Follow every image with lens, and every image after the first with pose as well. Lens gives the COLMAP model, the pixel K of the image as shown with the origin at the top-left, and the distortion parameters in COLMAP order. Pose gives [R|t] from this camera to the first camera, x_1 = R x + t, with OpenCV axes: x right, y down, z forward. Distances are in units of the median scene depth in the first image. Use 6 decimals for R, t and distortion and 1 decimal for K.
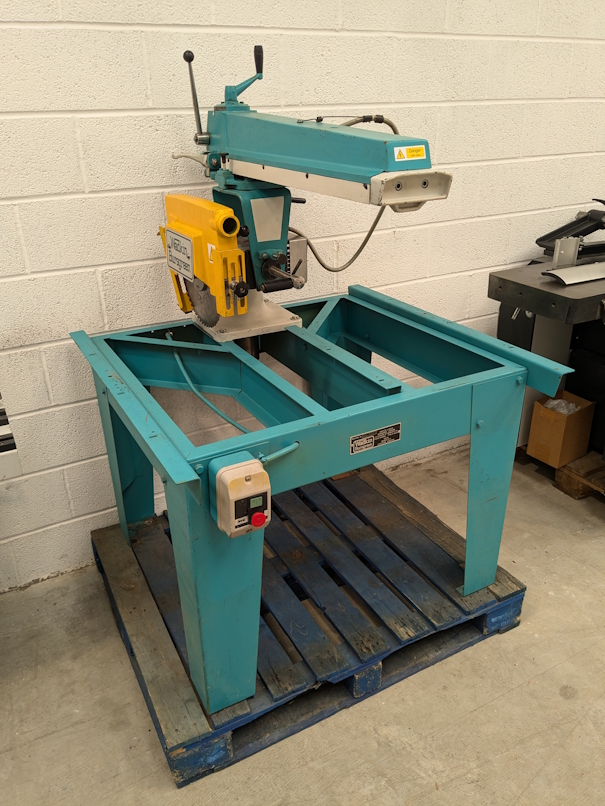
lens RADIAL K [[649.7, 0, 301.0], [0, 649.7, 401.9], [0, 0, 1]] dist [0.031787, -0.067231]
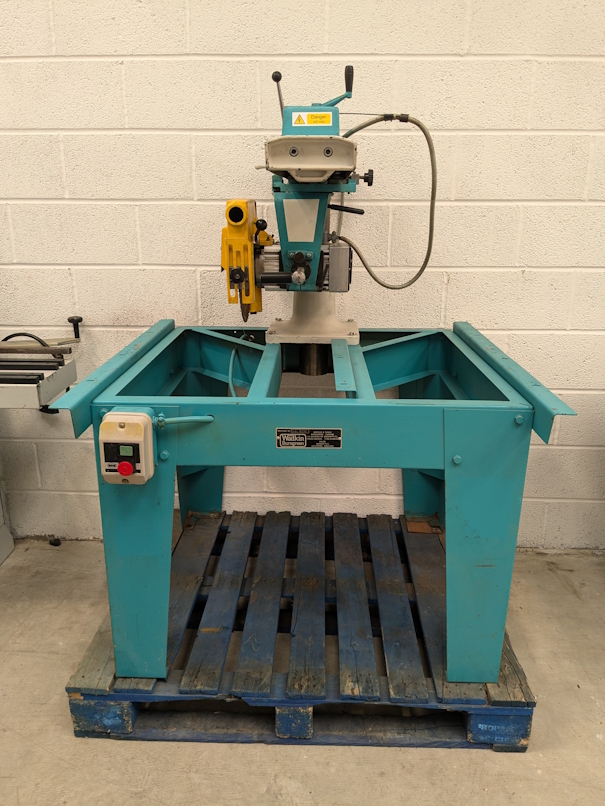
lens RADIAL K [[649.7, 0, 303.3], [0, 649.7, 403.9], [0, 0, 1]] dist [0.031787, -0.067231]
pose [[0.862811, 0.172402, -0.475221, 0.447567], [-0.231886, 0.970292, -0.069008, 0.061605], [0.449206, 0.169738, 0.877156, 0.146754]]
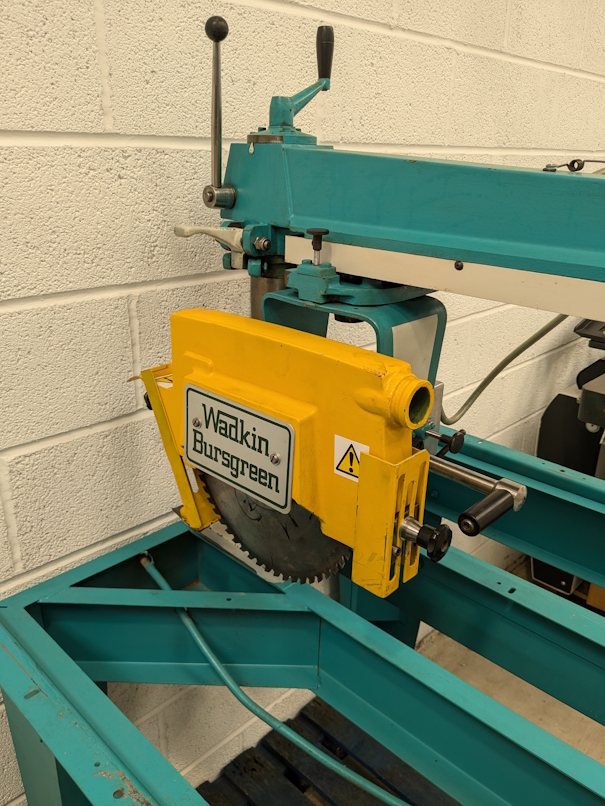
lens RADIAL K [[649.7, 0, 307.7], [0, 649.7, 401.6], [0, 0, 1]] dist [0.031787, -0.067231]
pose [[0.955253, -0.071031, 0.287135, -0.248002], [0.090705, 0.994314, -0.055786, -0.212060], [-0.281540, 0.079334, 0.956264, 0.512877]]
